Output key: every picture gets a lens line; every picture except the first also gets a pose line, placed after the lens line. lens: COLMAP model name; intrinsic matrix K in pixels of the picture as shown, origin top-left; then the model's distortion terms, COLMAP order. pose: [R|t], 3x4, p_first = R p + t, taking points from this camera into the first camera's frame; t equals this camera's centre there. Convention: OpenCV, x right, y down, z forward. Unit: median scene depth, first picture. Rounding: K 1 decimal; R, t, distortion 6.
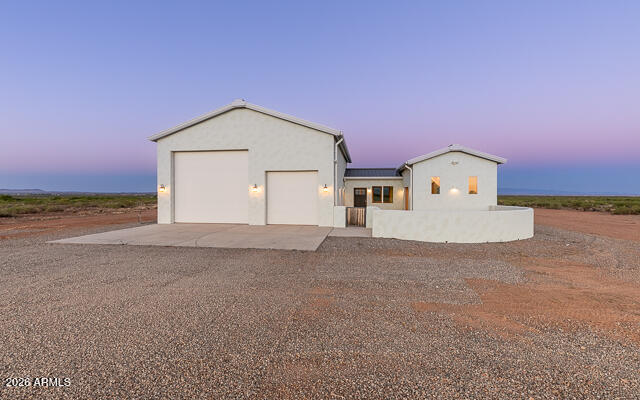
lens RADIAL K [[276.4, 0, 292.9], [0, 276.4, 198.9], [0, 0, 1]] dist [0.000149, -0.000026]
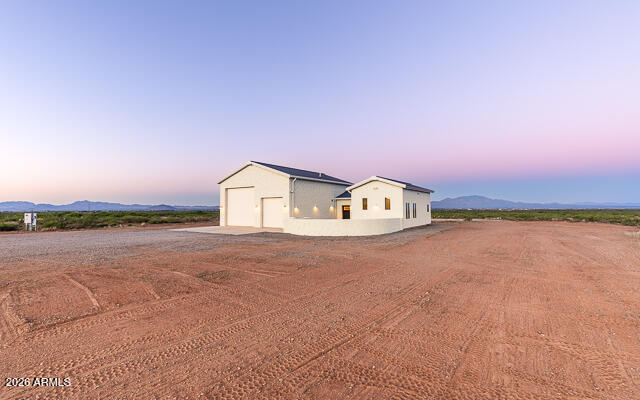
lens RADIAL K [[286.2, 0, 319.7], [0, 286.2, 202.7], [0, 0, 1]] dist [0.002283, 0.000242]
pose [[0.901786, -0.014800, -0.431929, 1.058663], [-0.001069, 0.999334, -0.036474, -0.000791], [0.432181, 0.033354, 0.901170, -0.540720]]
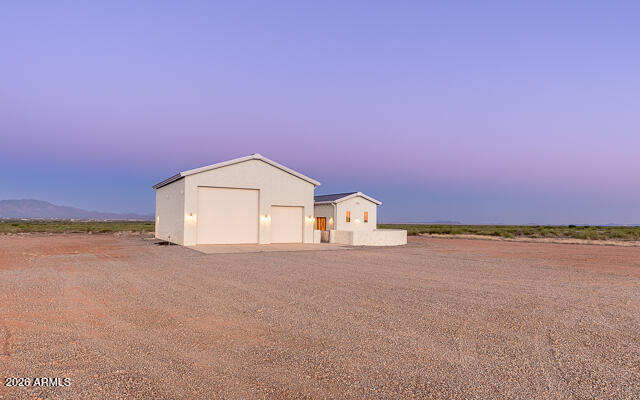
lens RADIAL K [[390.3, 0, 320.4], [0, 390.3, 195.4], [0, 0, 1]] dist [-0.000881, 0.001078]
pose [[0.760642, 0.051608, 0.647116, -1.175029], [-0.001167, 0.996942, -0.078136, 0.002674], [-0.649170, 0.058678, 0.758377, -0.664942]]
